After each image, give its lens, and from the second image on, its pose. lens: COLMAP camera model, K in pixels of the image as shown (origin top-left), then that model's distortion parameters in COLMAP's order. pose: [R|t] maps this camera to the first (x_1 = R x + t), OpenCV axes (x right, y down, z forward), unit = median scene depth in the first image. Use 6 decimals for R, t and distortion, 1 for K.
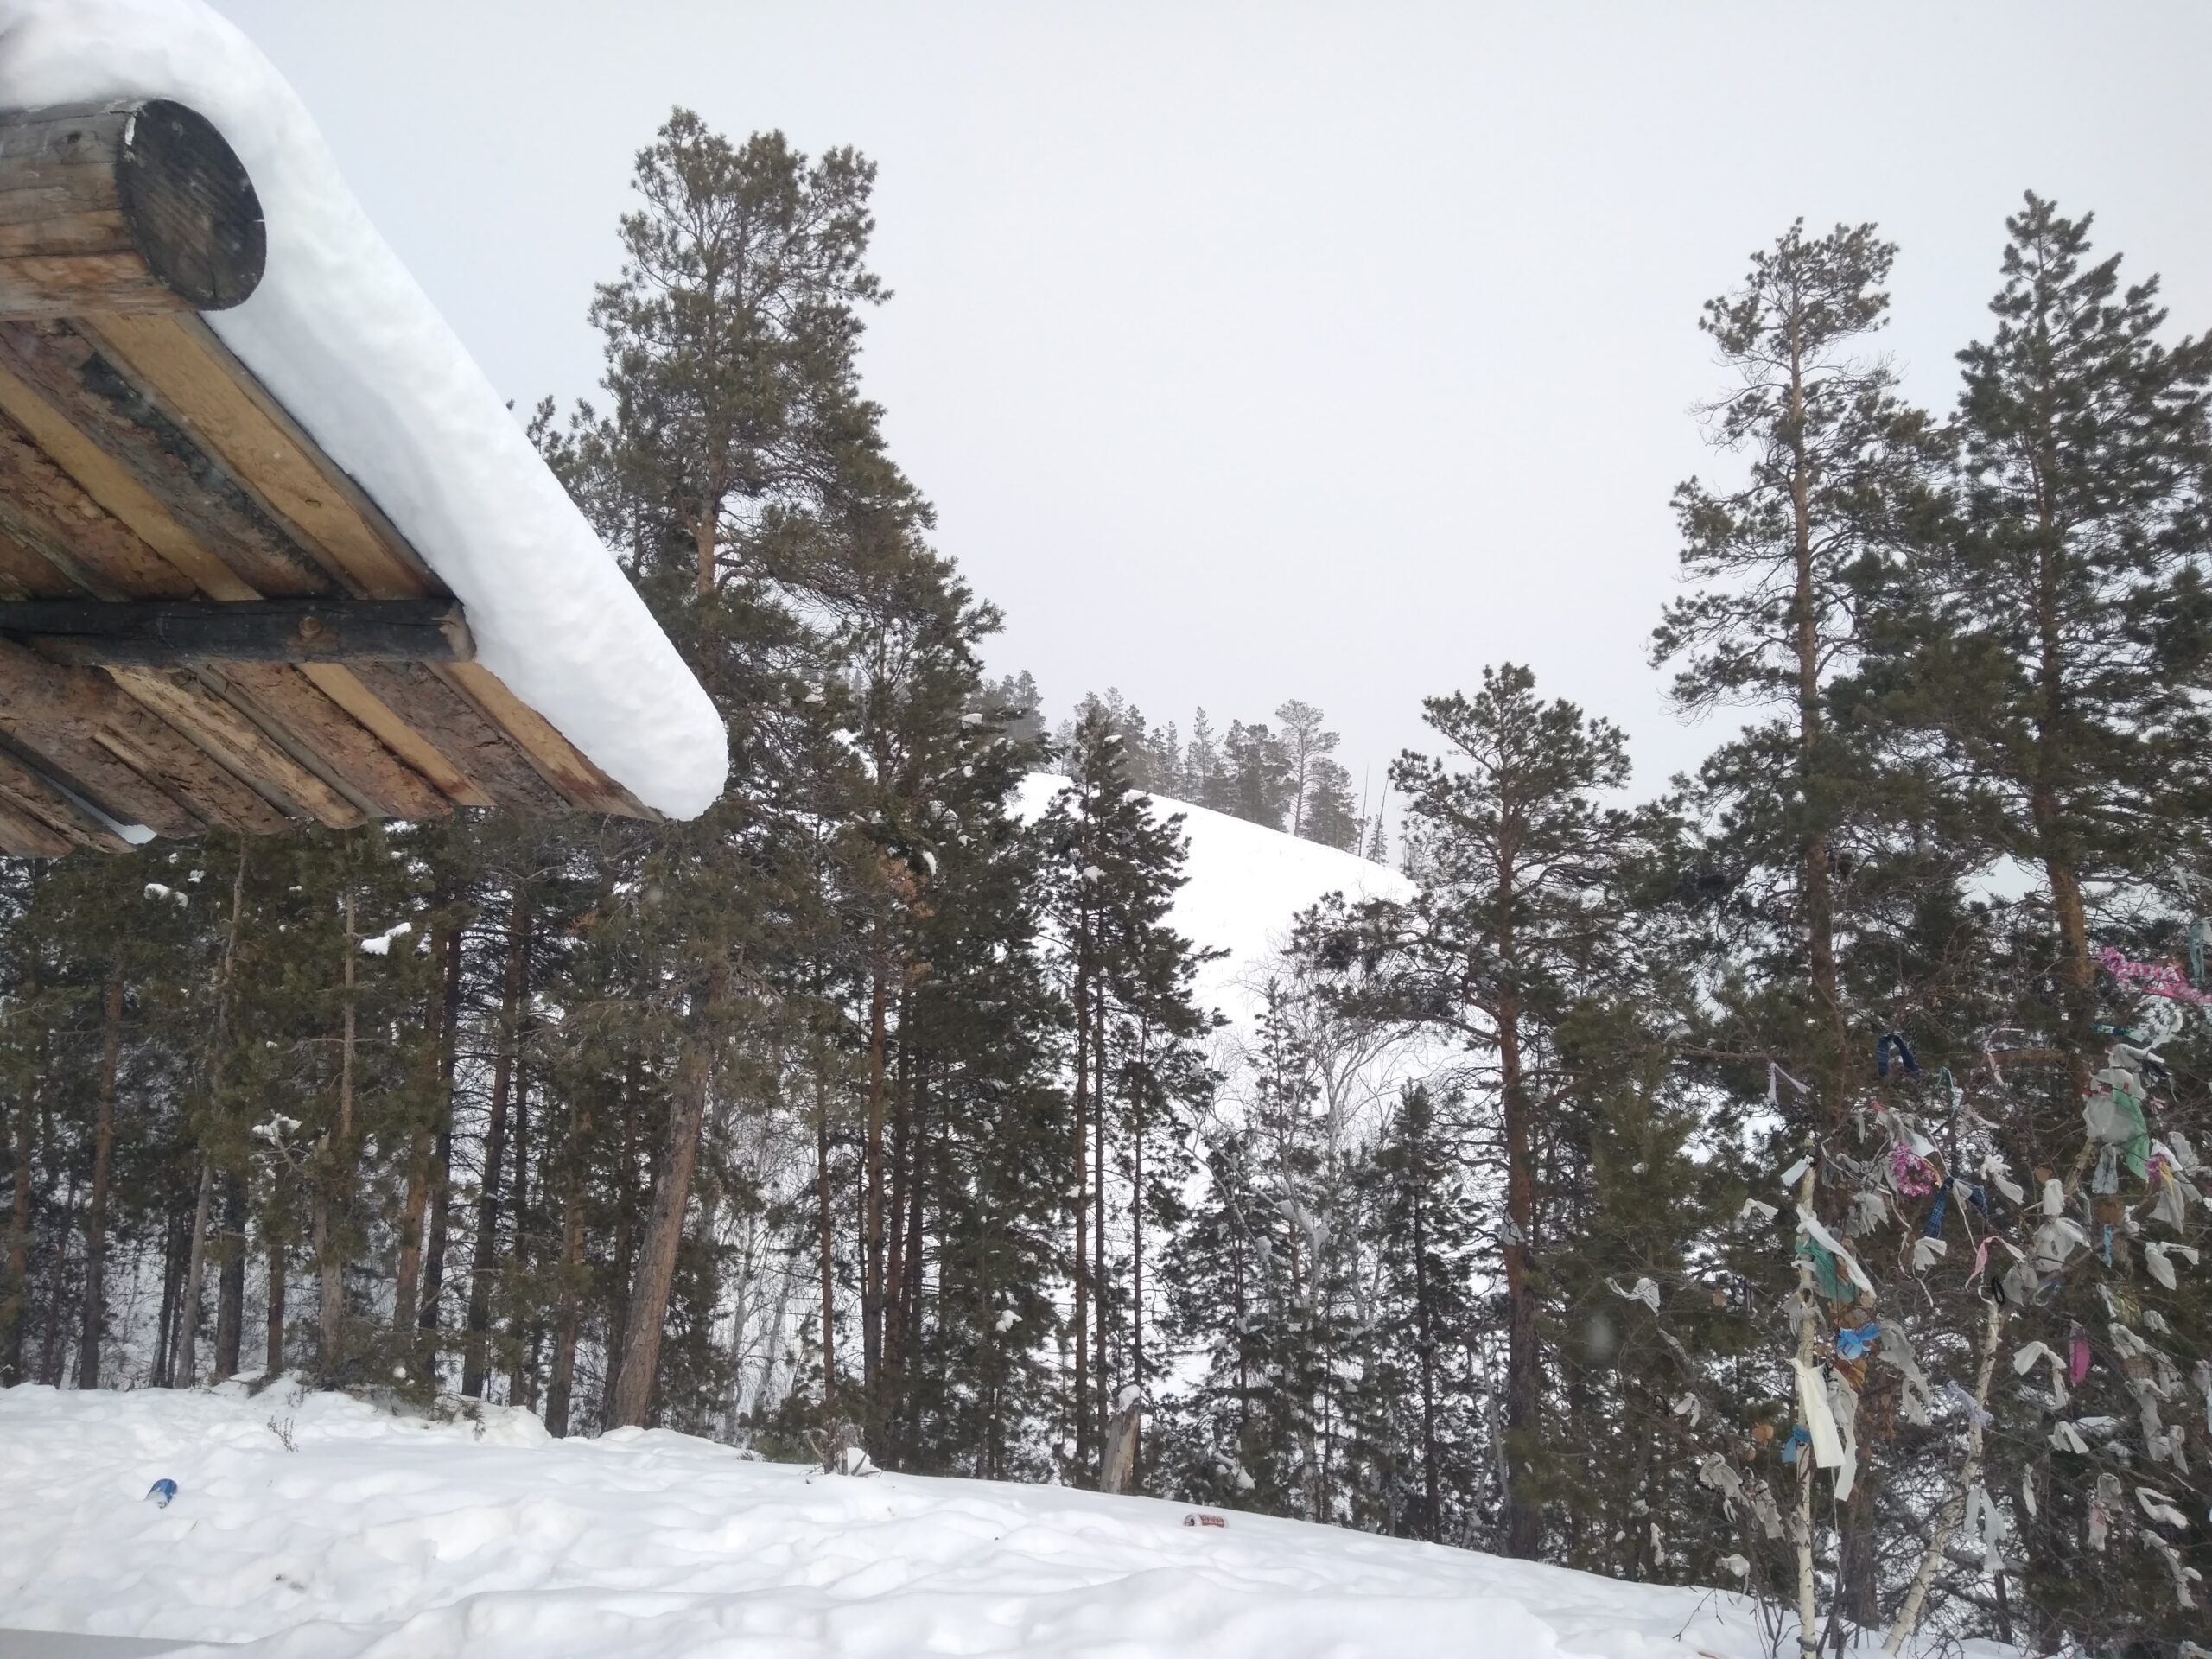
lens RADIAL K [[1701.6, 0, 1122.1], [0, 1701.6, 838.6], [0, 0, 1]] dist [0.079200, -0.092315]
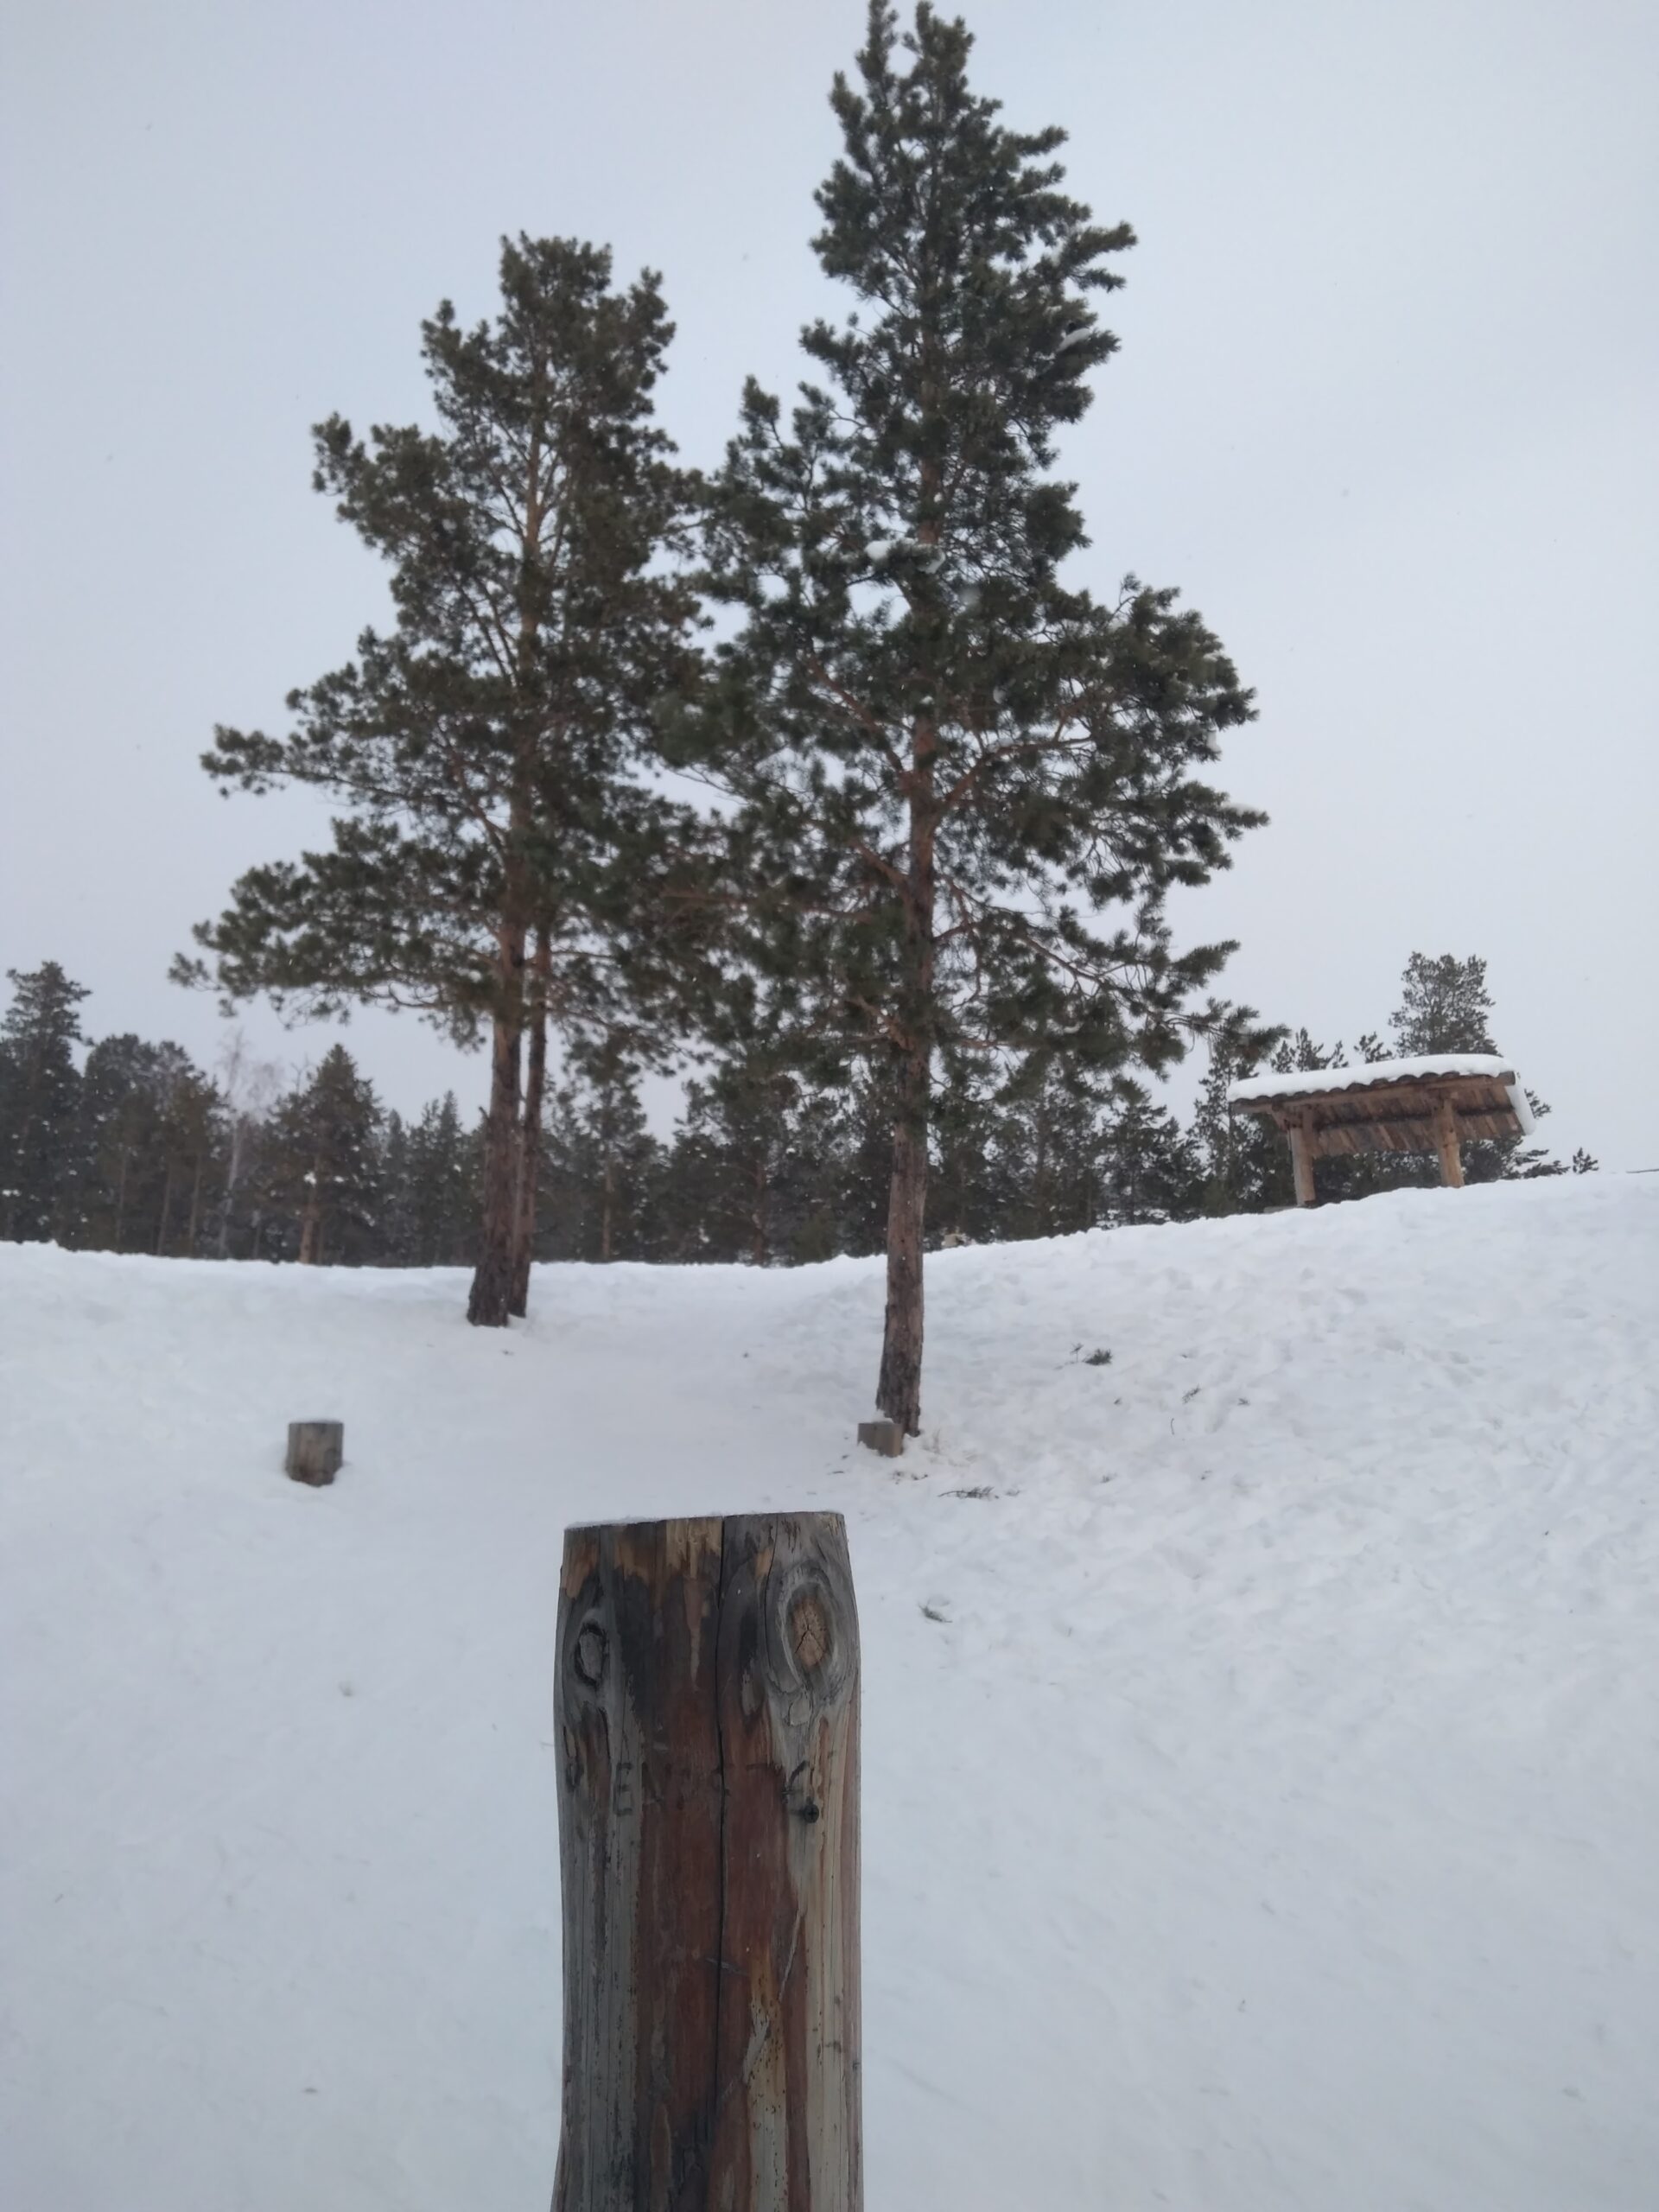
lens RADIAL K [[1701.6, 0, 827.8], [0, 1701.6, 994.5], [0, 0, 1]] dist [0.079200, -0.092315]
pose [[0.913587, -0.103409, -0.393275, -0.019741], [0.017428, 0.976194, -0.216199, 0.277918], [0.406269, 0.190663, 0.893640, -2.054666]]
